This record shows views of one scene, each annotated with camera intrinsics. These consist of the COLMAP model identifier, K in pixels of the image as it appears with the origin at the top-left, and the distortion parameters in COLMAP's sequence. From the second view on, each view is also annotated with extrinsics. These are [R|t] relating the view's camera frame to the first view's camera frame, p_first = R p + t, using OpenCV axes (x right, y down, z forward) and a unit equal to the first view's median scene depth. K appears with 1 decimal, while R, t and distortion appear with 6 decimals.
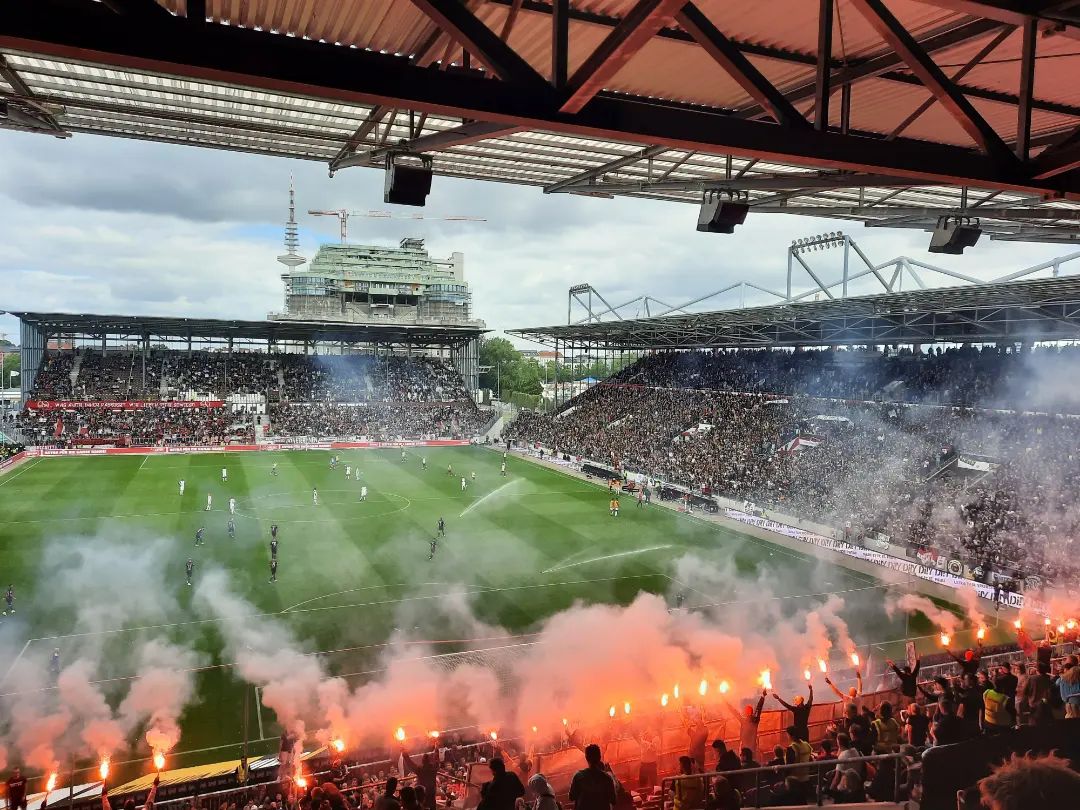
lens RADIAL K [[776.1, 0, 548.7], [0, 776.1, 397.7], [0, 0, 1]] dist [0.043241, -0.048027]
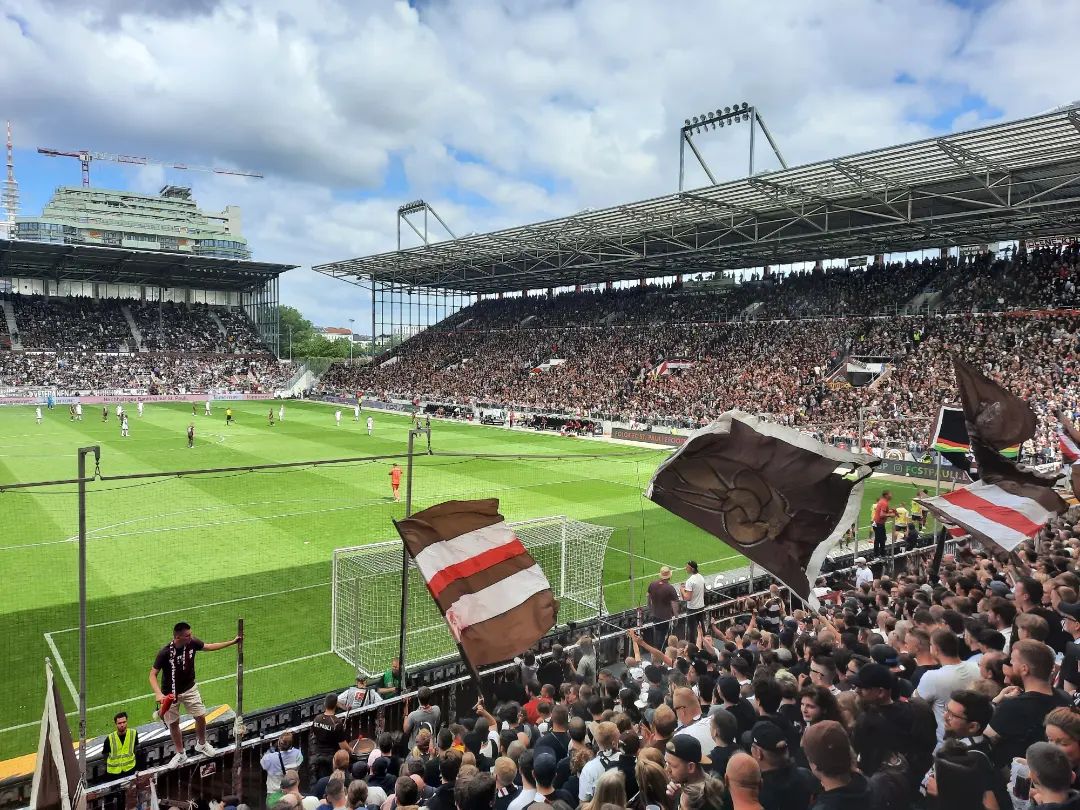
lens RADIAL K [[776.1, 0, 551.8], [0, 776.1, 397.7], [0, 0, 1]] dist [0.043241, -0.048027]
pose [[0.959202, -0.021648, 0.281892, -0.047065], [0.019805, 0.999760, 0.009387, 0.052908], [-0.282028, -0.003421, 0.959400, 0.094290]]
